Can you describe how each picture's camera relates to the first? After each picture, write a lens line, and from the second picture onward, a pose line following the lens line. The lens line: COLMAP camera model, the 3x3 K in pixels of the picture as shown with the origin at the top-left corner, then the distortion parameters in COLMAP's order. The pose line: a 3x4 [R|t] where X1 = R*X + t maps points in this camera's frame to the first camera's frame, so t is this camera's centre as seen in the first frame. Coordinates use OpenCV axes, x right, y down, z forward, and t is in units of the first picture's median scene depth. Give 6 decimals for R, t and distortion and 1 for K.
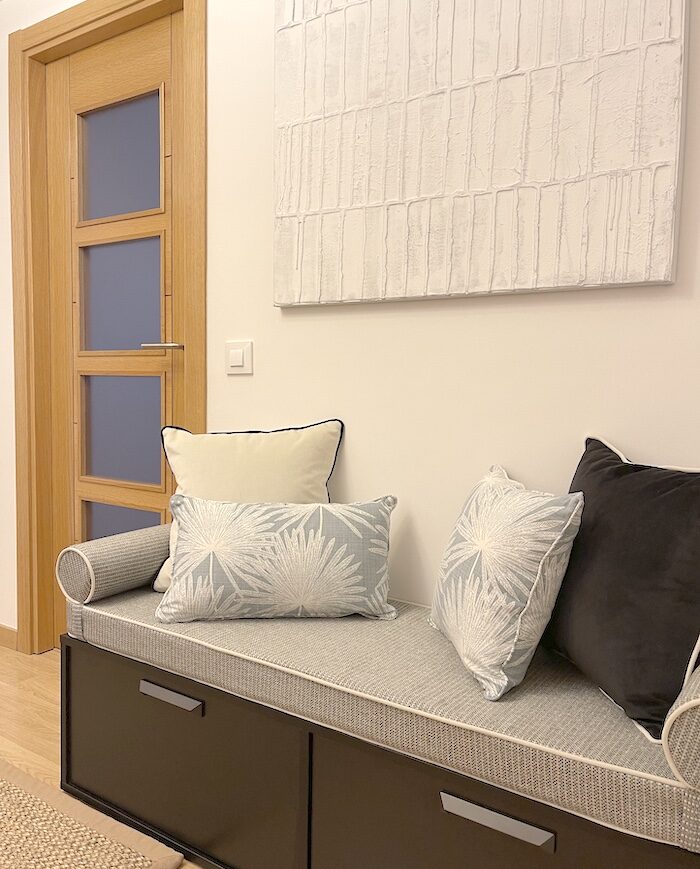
lens RADIAL K [[735.5, 0, 349.9], [0, 735.5, 437.6], [0, 0, 1]] dist [0.018281, -0.056881]
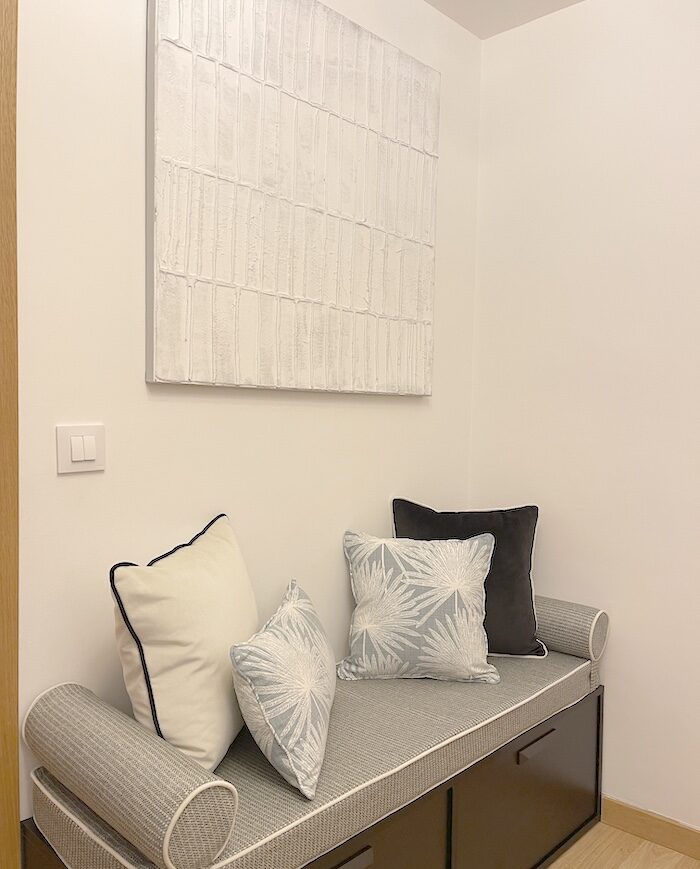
lens RADIAL K [[735.5, 0, 349.6], [0, 735.5, 436.1], [0, 0, 1]] dist [0.018281, -0.056881]
pose [[0.132613, -0.040950, 0.990322, -0.959565], [0.056916, 0.997812, 0.033638, -0.154066], [-0.989532, 0.051904, 0.134654, 0.786466]]
